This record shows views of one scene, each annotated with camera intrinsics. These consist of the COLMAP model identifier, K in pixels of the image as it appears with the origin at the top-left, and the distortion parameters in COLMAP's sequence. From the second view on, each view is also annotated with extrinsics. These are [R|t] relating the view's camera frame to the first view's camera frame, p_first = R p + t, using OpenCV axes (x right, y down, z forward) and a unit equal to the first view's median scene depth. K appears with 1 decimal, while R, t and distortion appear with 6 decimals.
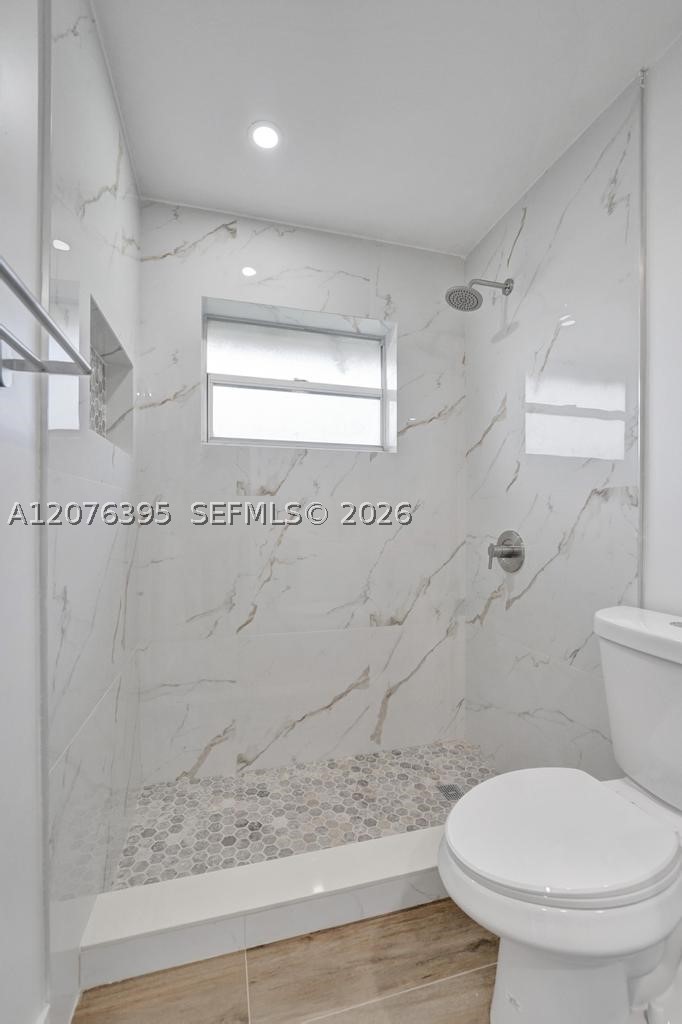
lens RADIAL K [[418.3, 0, 327.2], [0, 418.3, 532.3], [0, 0, 1]] dist [-0.001830, -0.000056]
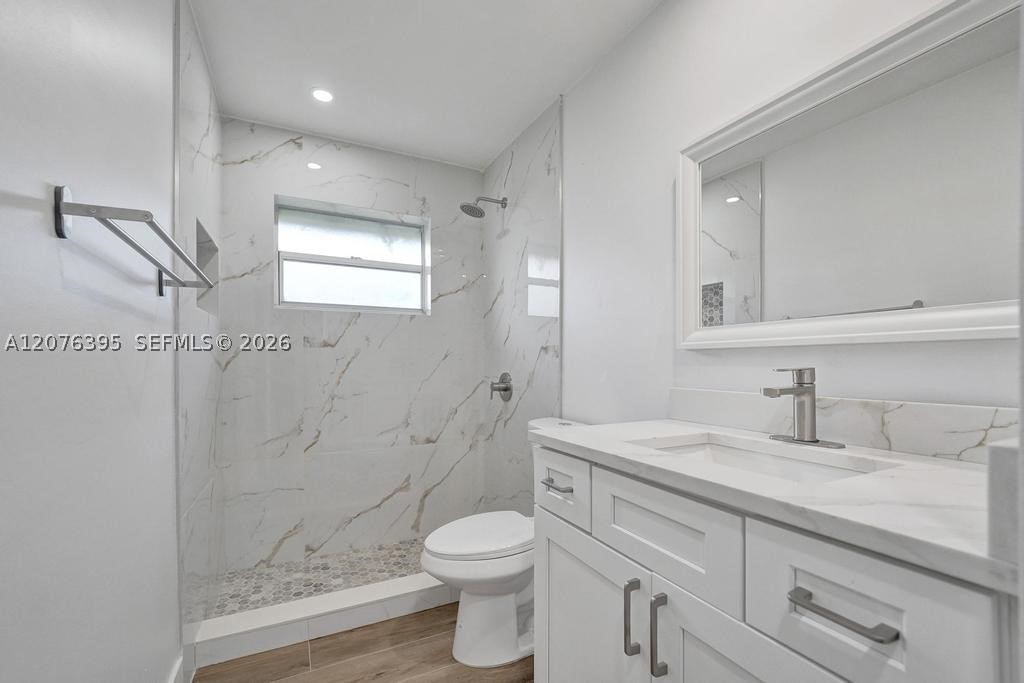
lens RADIAL K [[431.3, 0, 496.2], [0, 431.3, 373.6], [0, 0, 1]] dist [-0.001836, -0.000182]
pose [[0.981631, -0.007197, 0.190656, 0.117851], [0.008066, 0.999960, -0.003781, 0.004122], [-0.190621, 0.005249, 0.981650, -0.441386]]
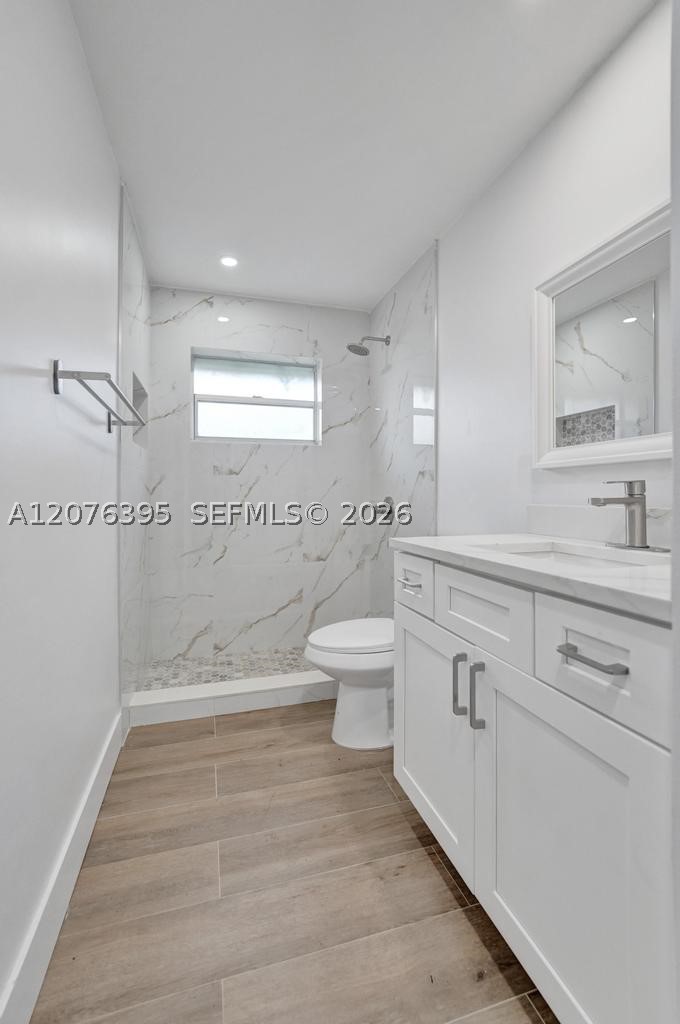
lens RADIAL K [[429.9, 0, 323.5], [0, 429.9, 501.0], [0, 0, 1]] dist [-0.000297, 0.000008]
pose [[0.999892, -0.004657, 0.013944, 0.166100], [0.004903, 0.999831, -0.017719, 0.038014], [-0.013859, 0.017786, 0.999746, -0.585010]]
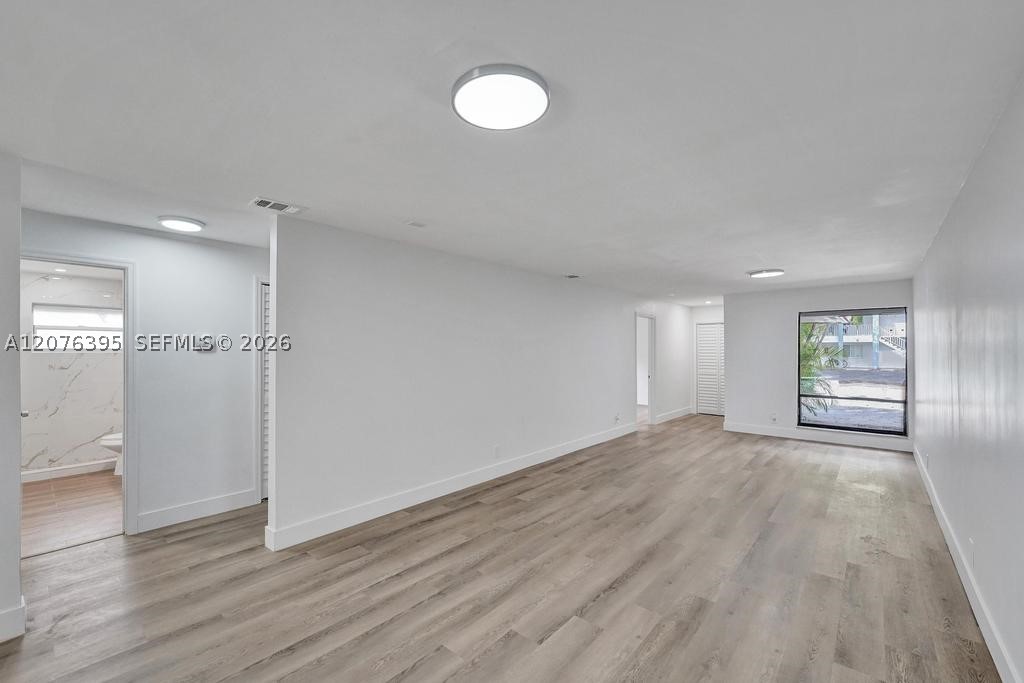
lens RADIAL K [[424.5, 0, 513.1], [0, 424.5, 354.0], [0, 0, 1]] dist [-0.001406, -0.000109]
pose [[0.825927, -0.002232, 0.563772, 0.800585], [0.013518, 0.999783, -0.015846, -0.110507], [-0.563614, 0.020708, 0.825778, -3.302861]]
